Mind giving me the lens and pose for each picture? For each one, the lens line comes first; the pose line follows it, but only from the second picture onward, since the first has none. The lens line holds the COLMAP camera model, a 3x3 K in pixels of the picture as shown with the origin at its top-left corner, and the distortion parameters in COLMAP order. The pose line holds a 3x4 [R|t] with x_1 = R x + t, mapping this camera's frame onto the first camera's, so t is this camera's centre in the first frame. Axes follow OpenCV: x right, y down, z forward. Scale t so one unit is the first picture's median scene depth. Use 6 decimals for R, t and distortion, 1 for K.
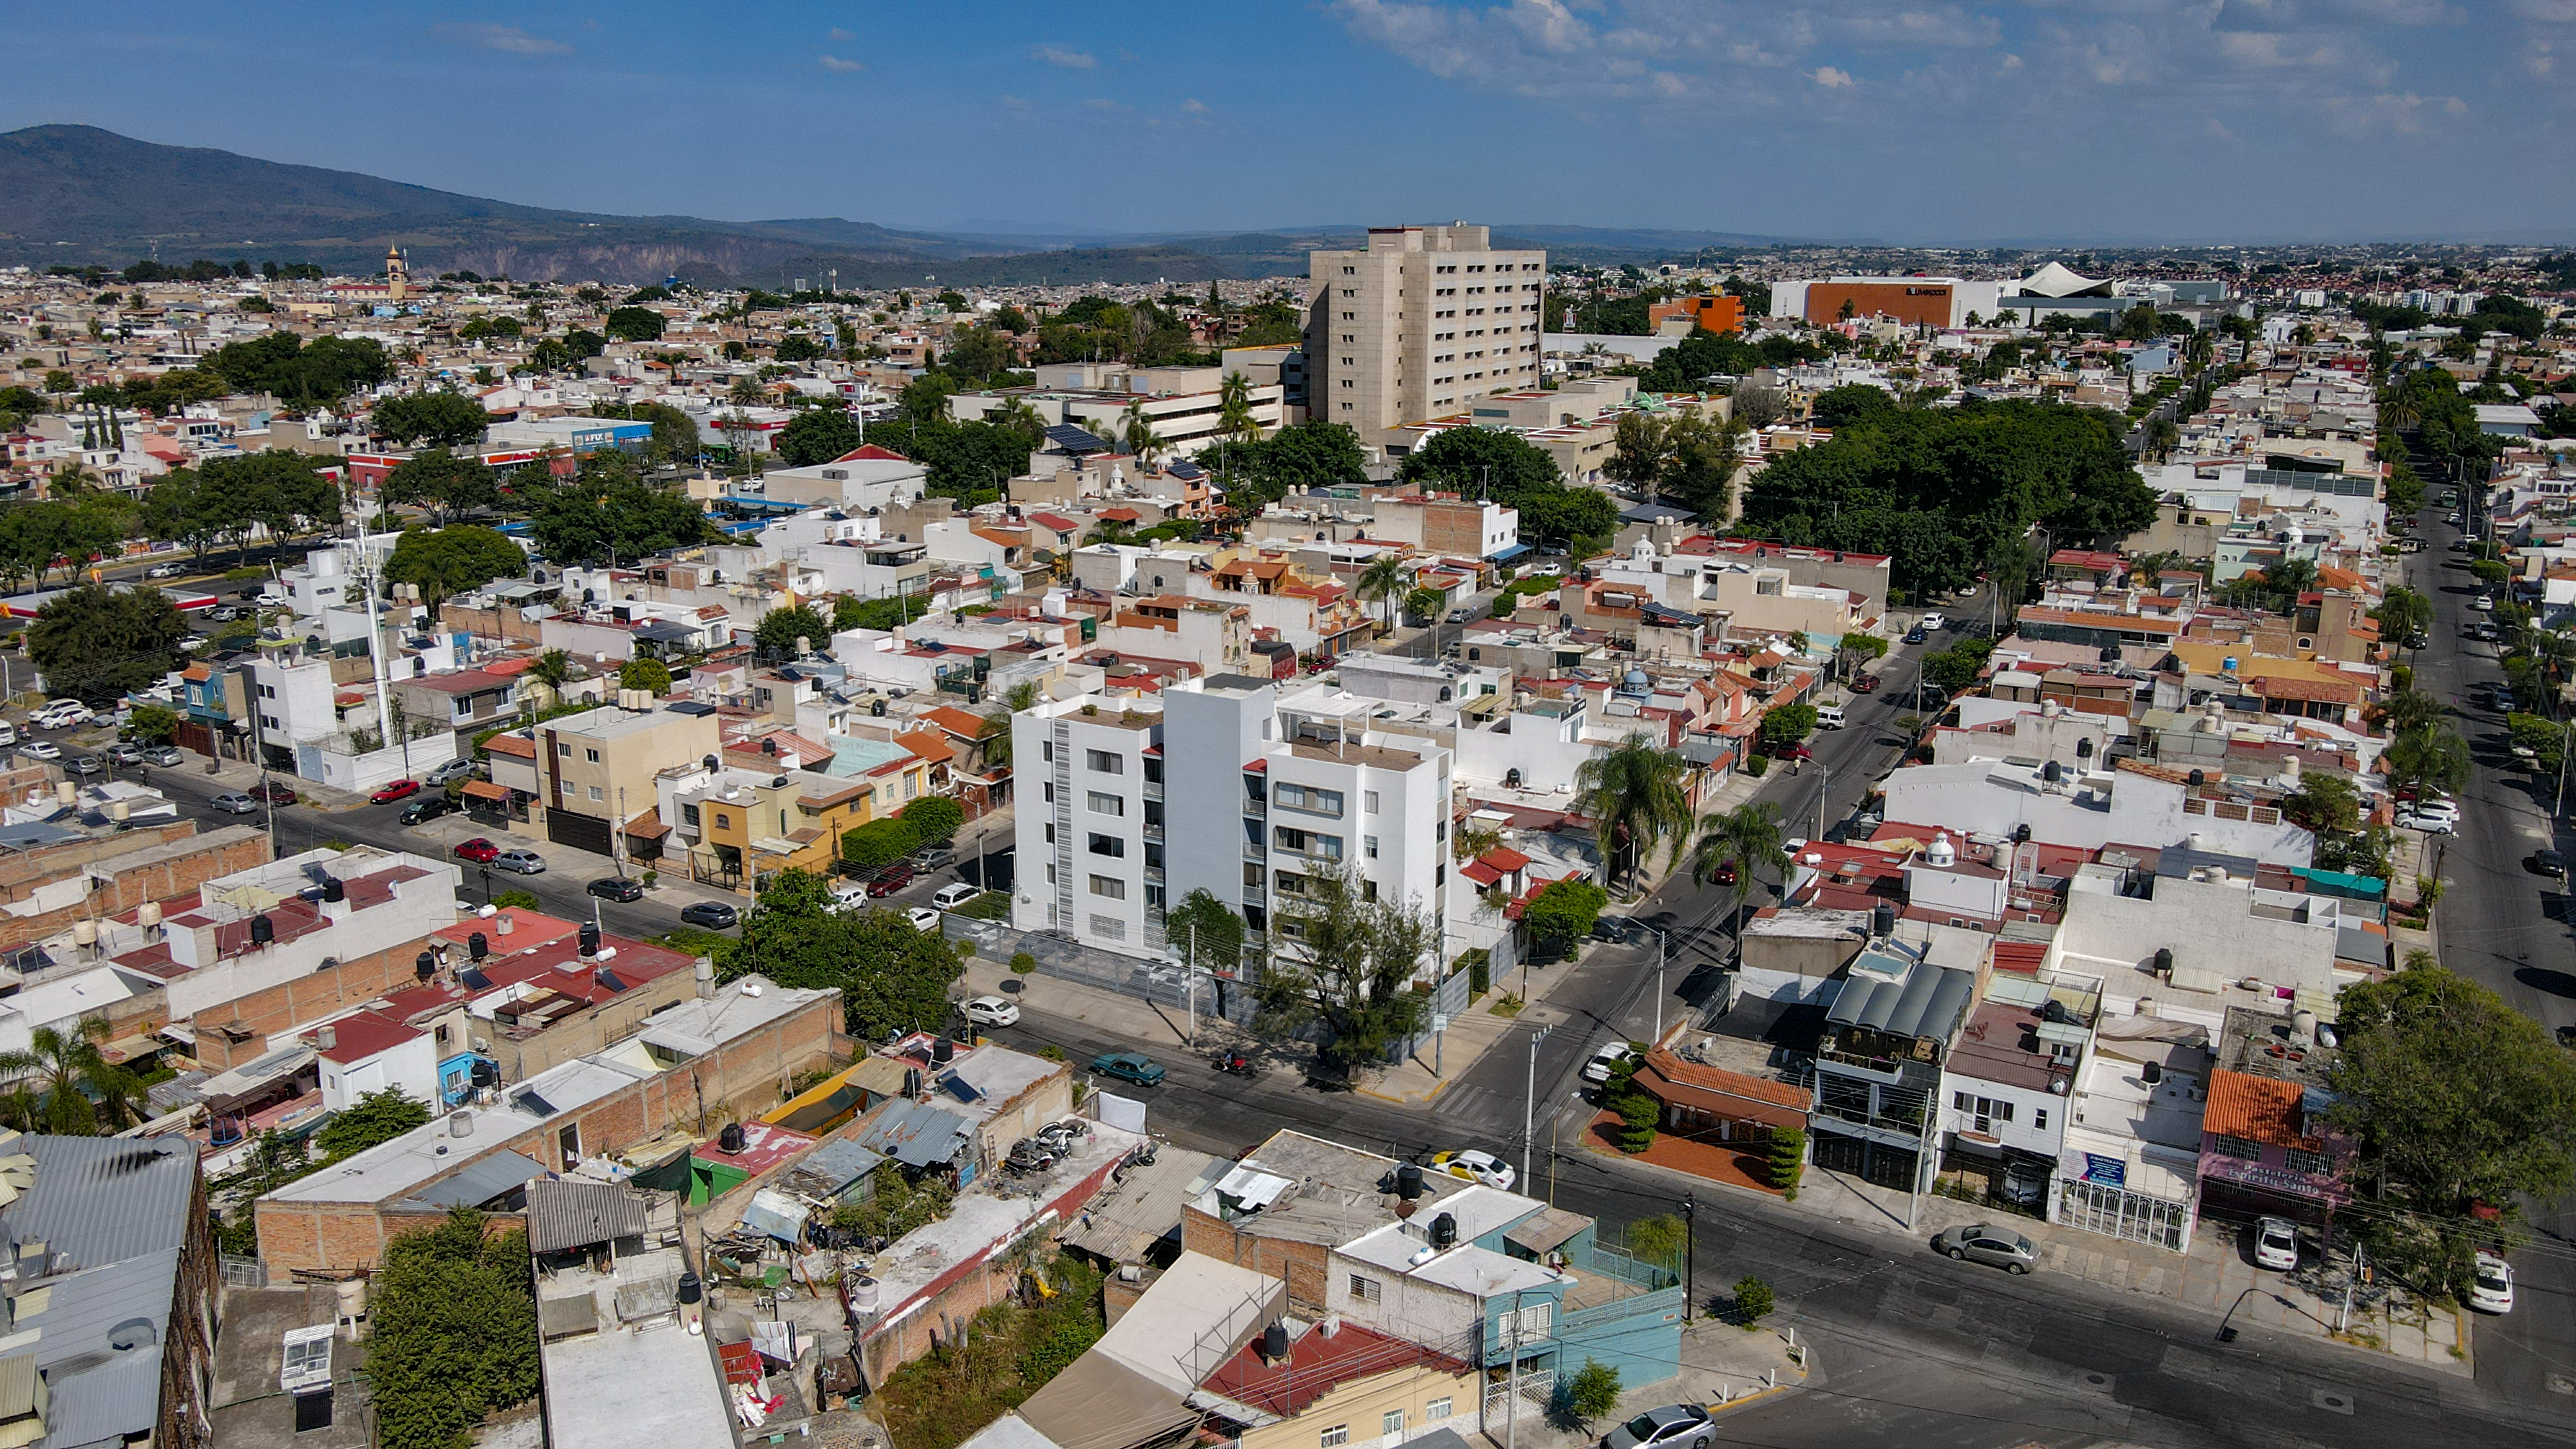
lens RADIAL K [[1916.8, 0, 1263.4], [0, 1916.8, 723.9], [0, 0, 1]] dist [-0.022581, 0.006682]
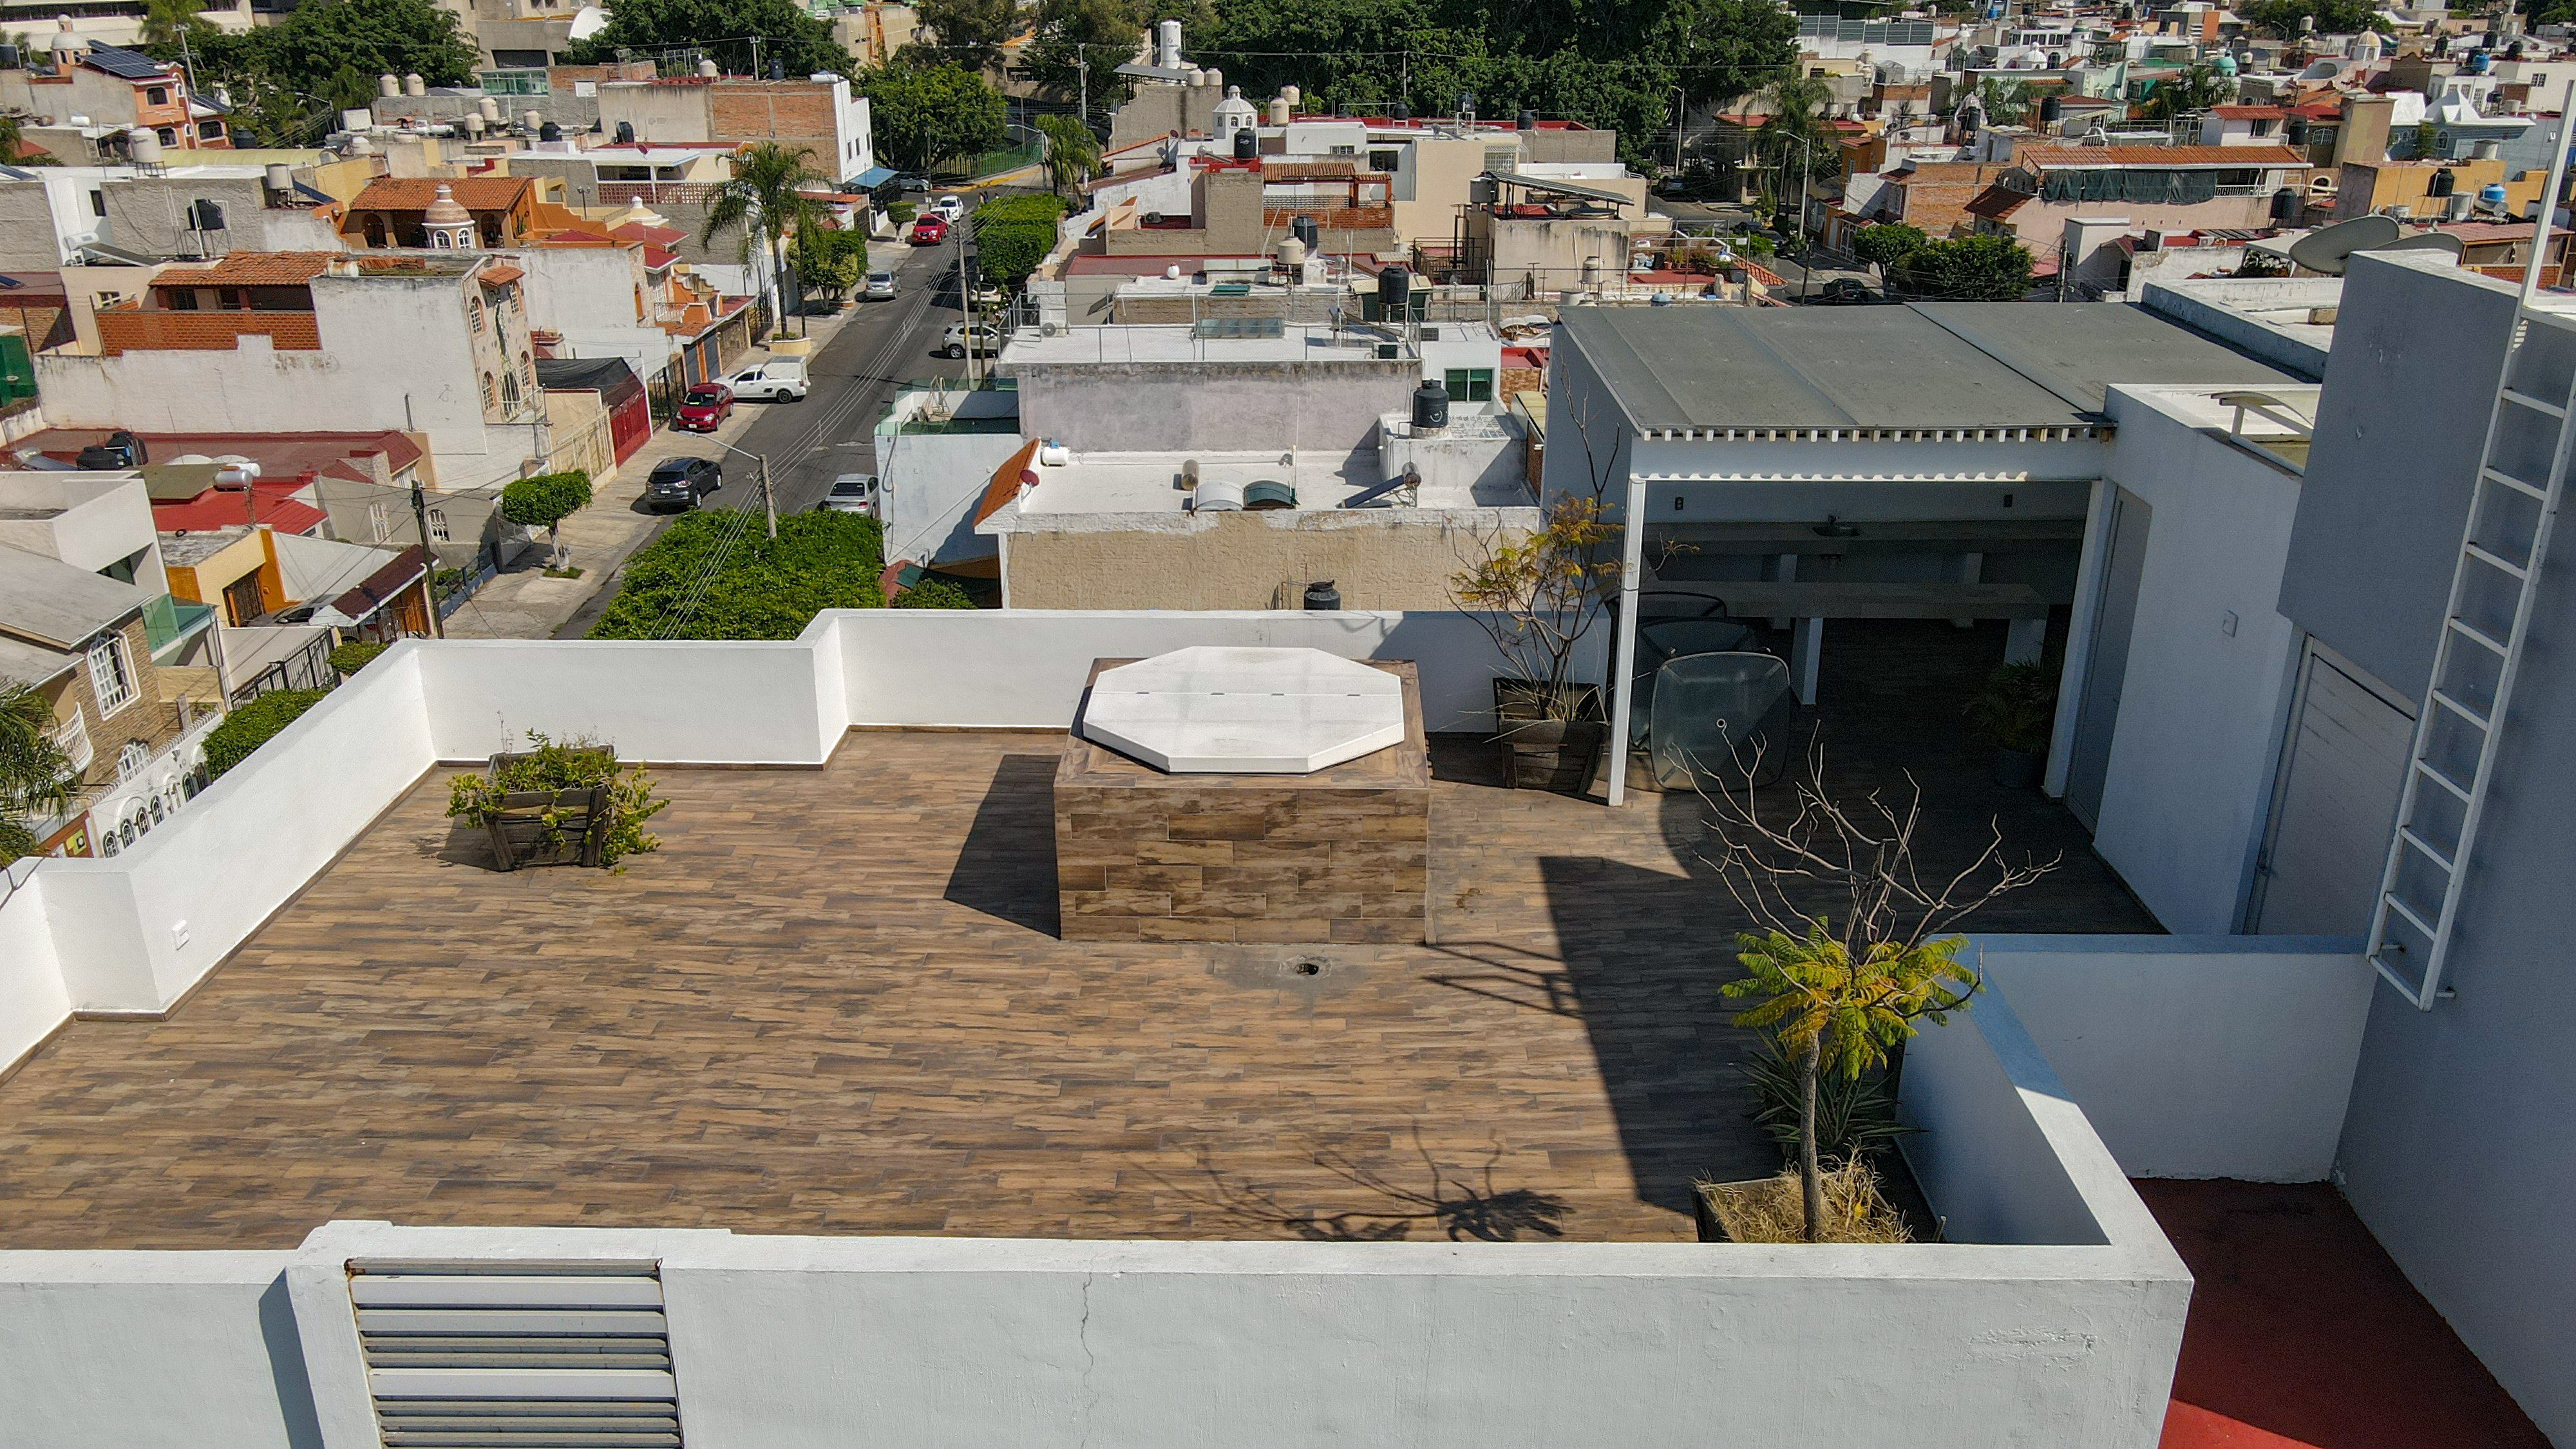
lens RADIAL K [[1907.0, 0, 1270.5], [0, 1907.0, 732.8], [0, 0, 1]] dist [-0.000199, 0.017811]
pose [[0.862813, -0.191991, 0.467647, -0.095078], [0.127939, 0.977889, 0.165422, -0.020659], [-0.489066, -0.082898, 0.868299, 0.821359]]
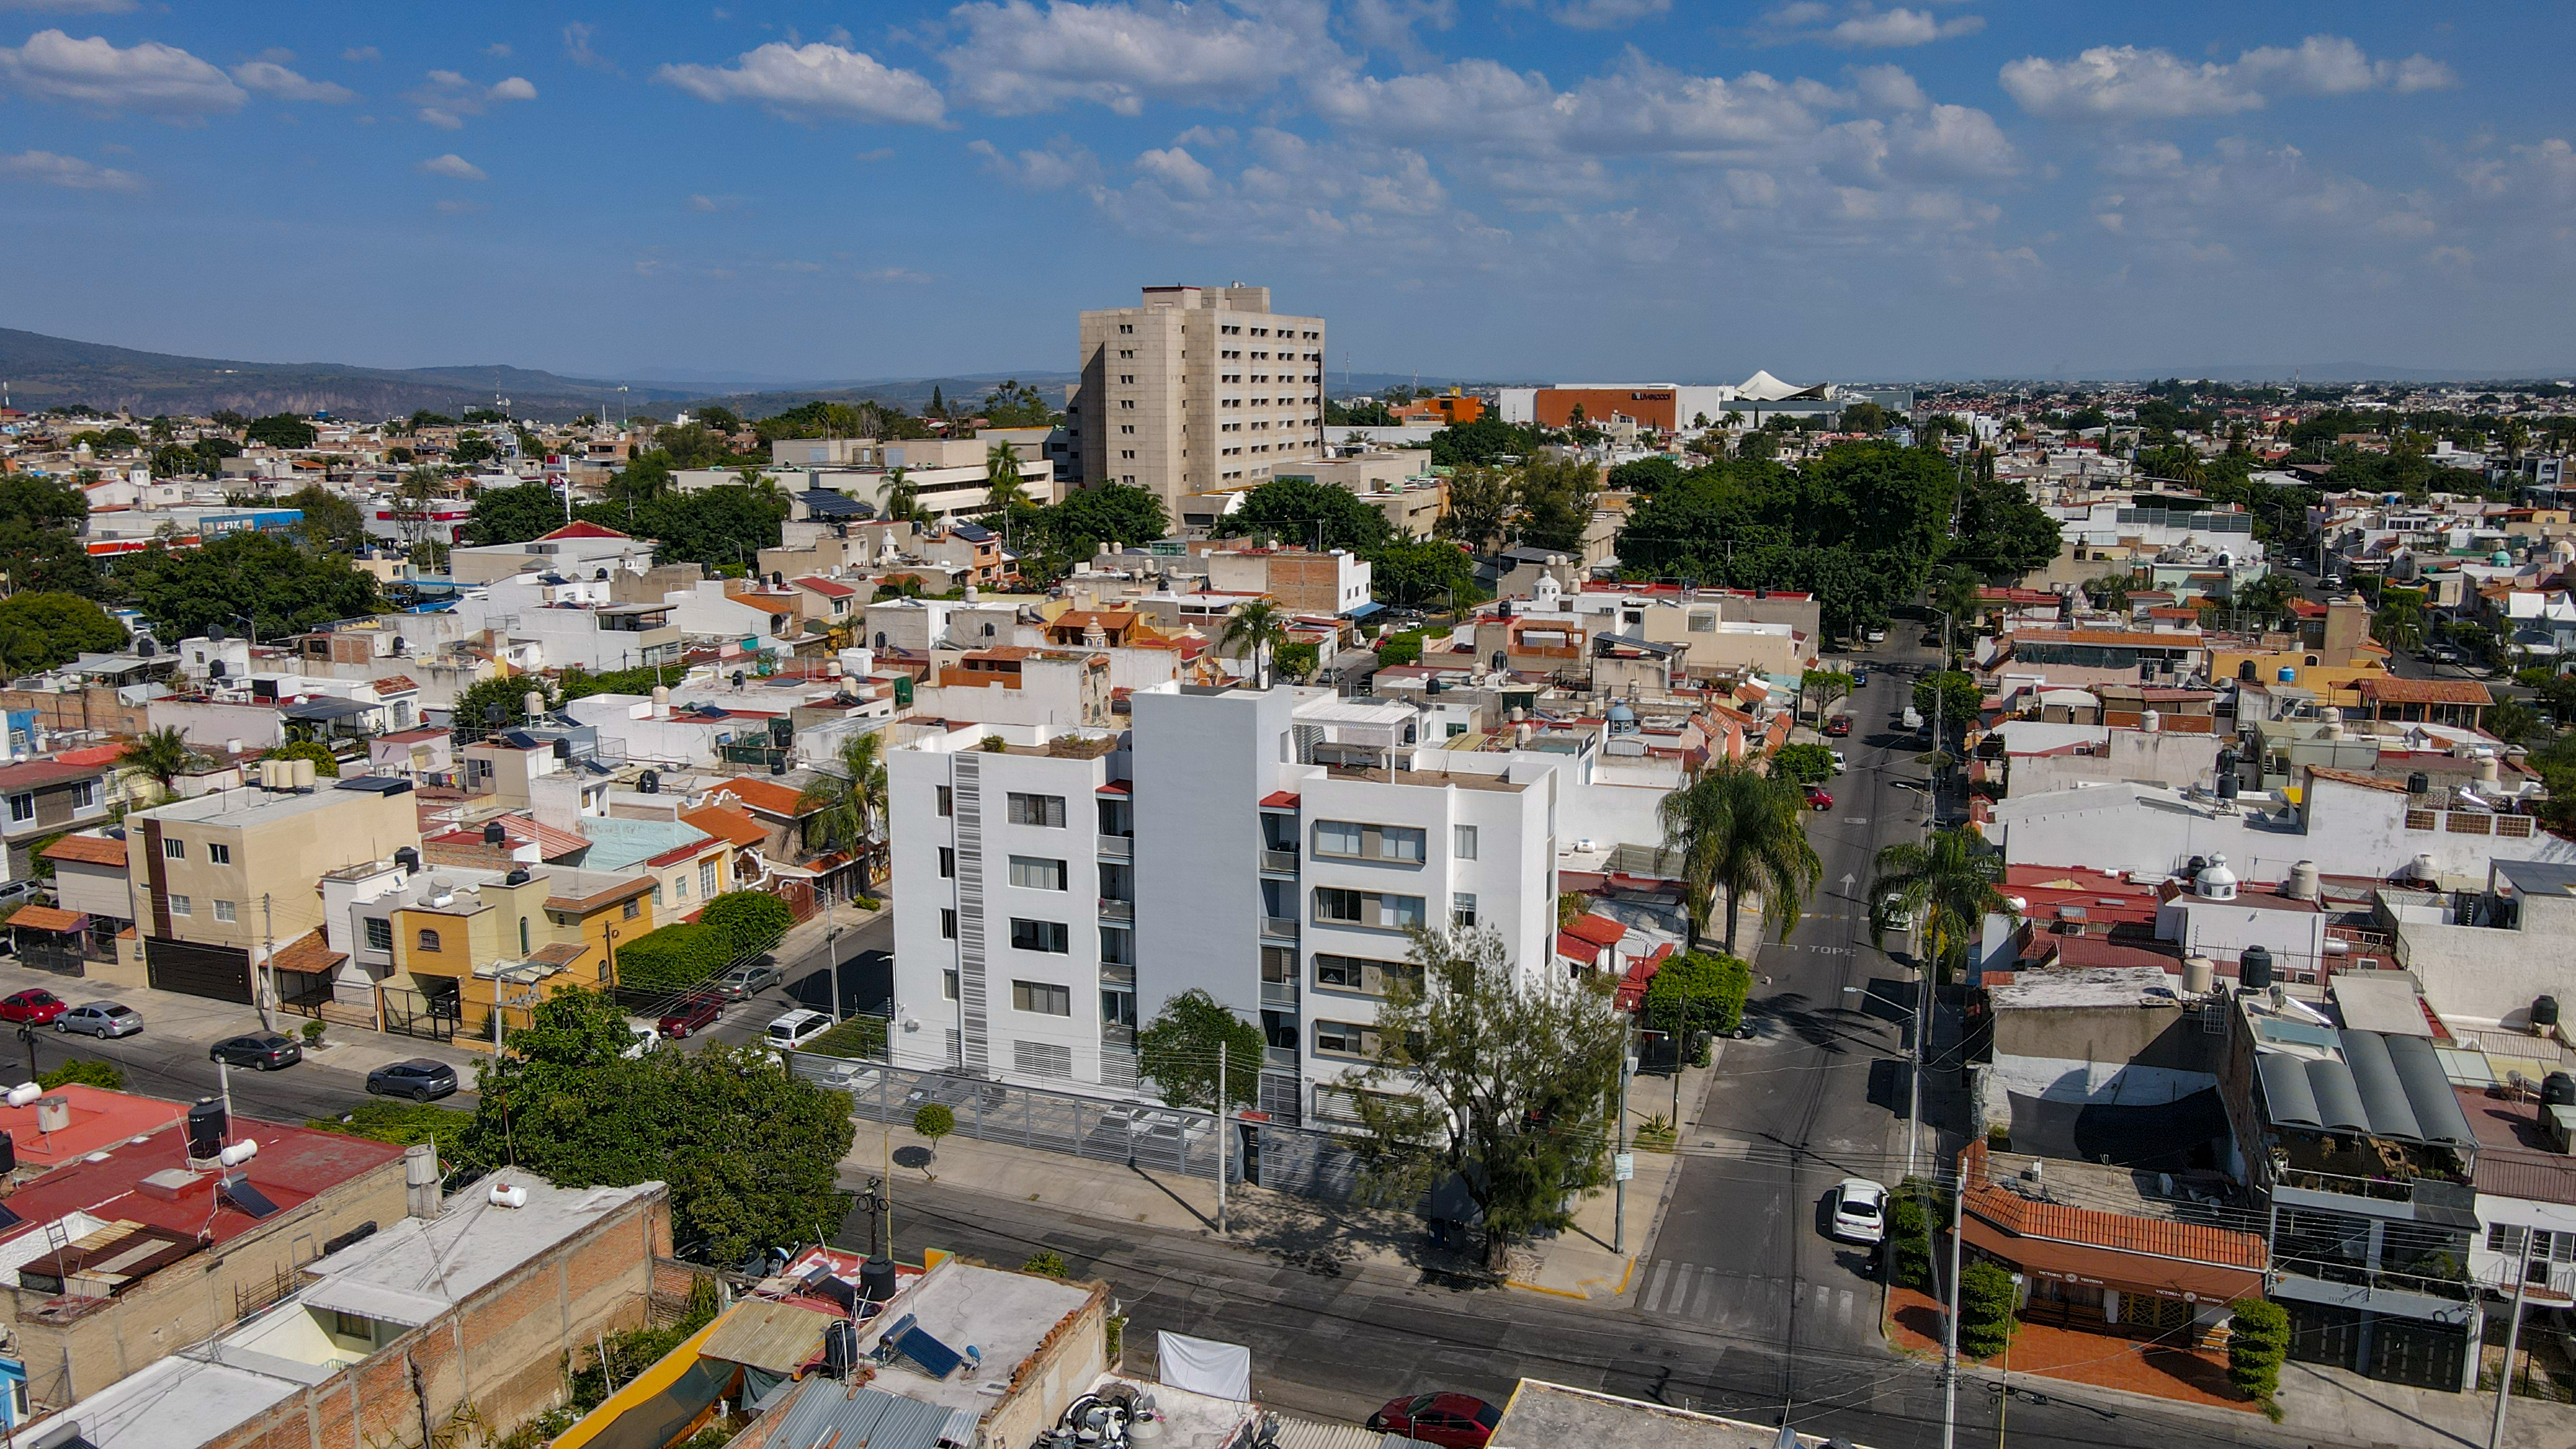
lens RADIAL K [[1907.0, 0, 1270.5], [0, 1907.0, 732.8], [0, 0, 1]] dist [-0.000199, 0.017811]
pose [[0.986551, -0.034713, 0.159724, -0.093267], [0.045526, 0.996876, -0.064543, 0.034348], [-0.156985, 0.070947, 0.985049, 0.280776]]
